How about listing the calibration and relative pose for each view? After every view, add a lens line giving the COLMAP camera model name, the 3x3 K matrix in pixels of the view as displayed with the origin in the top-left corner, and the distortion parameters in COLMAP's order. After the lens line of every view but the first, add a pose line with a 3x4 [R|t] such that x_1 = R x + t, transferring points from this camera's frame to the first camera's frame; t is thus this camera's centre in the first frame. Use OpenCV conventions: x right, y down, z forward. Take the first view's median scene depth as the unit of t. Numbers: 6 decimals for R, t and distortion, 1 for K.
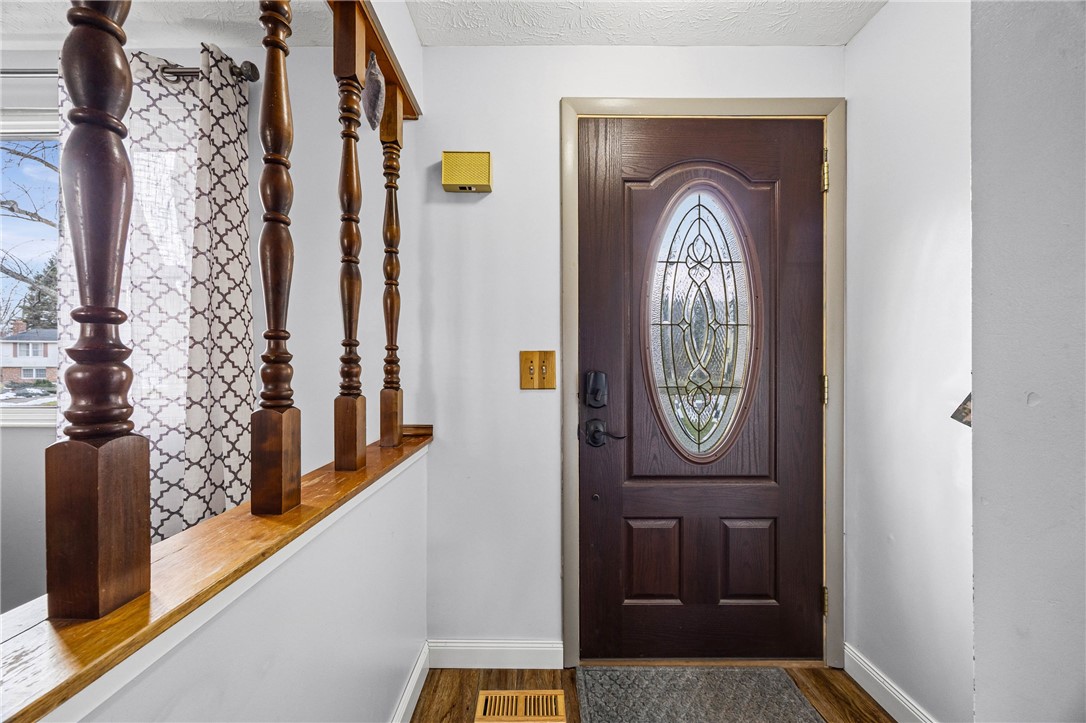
lens RADIAL K [[431.7, 0, 542.2], [0, 431.7, 362.2], [0, 0, 1]] dist [-0.003802, 0.000395]
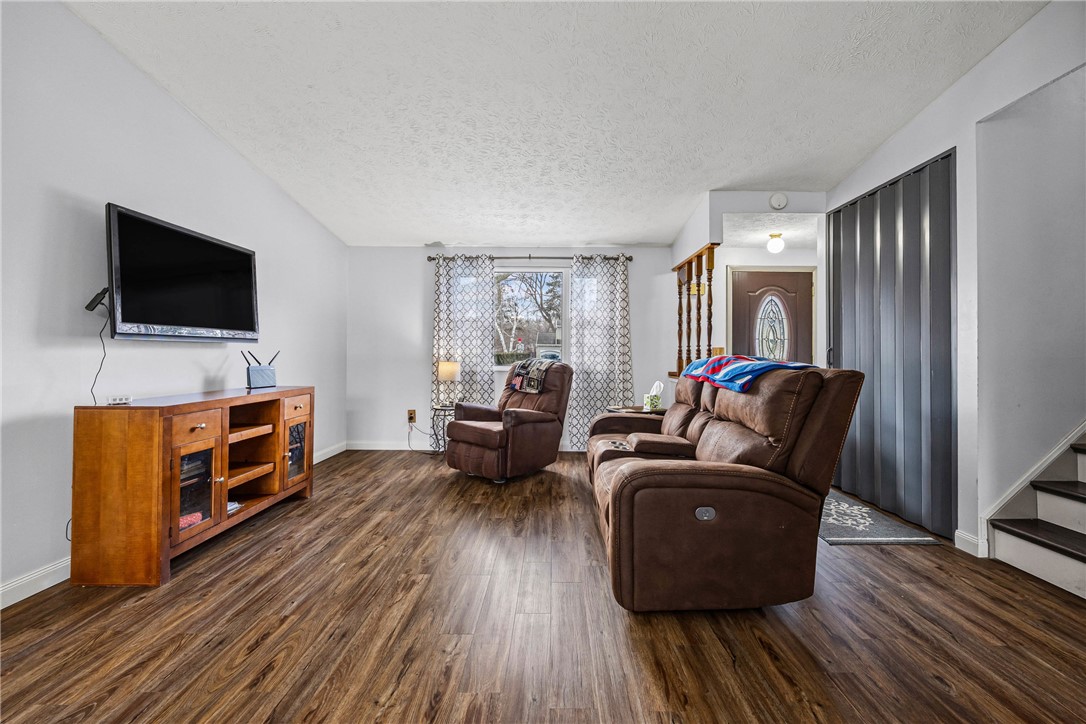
lens RADIAL K [[431.7, 0, 565.3], [0, 431.7, 350.8], [0, 0, 1]] dist [-0.003802, 0.000395]
pose [[0.999933, 0.002249, 0.011390, -1.126847], [-0.002192, 0.999985, -0.004947, 0.009739], [-0.011401, 0.004921, 0.999923, -2.020838]]
